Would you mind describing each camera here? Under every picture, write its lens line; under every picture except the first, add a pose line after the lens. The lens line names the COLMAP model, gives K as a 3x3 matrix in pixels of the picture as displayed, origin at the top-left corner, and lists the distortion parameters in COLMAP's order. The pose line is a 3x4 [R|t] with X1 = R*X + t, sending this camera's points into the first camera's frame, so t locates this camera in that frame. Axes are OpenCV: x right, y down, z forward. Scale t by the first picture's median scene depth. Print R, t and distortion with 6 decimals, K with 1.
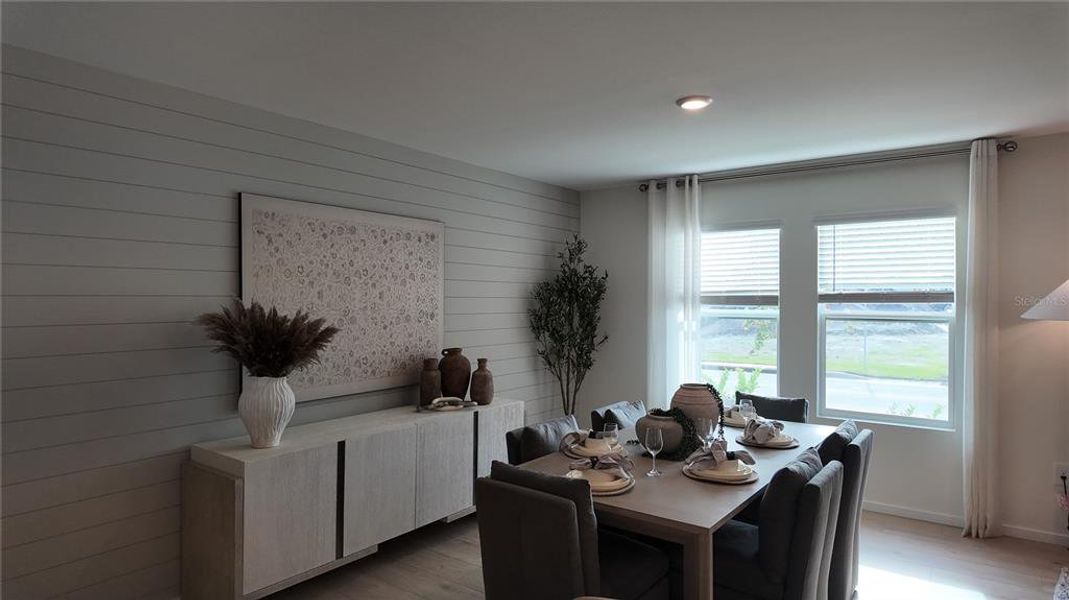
lens RADIAL K [[631.2, 0, 535.0], [0, 631.2, 300.8], [0, 0, 1]] dist [0.015218, -0.008167]
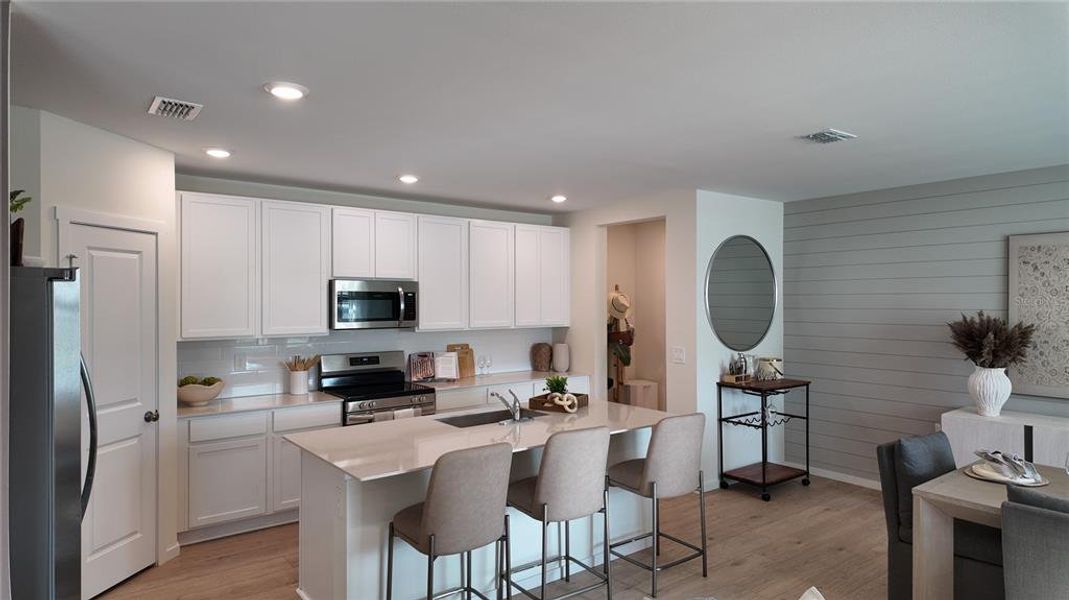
lens RADIAL K [[631.2, 0, 529.7], [0, 631.2, 298.0], [0, 0, 1]] dist [0.015218, -0.008167]
pose [[-0.288236, -0.001212, -0.957559, 1.030268], [-0.002711, 0.999996, -0.000450, -0.027191], [0.957556, 0.002466, -0.288238, 0.347354]]
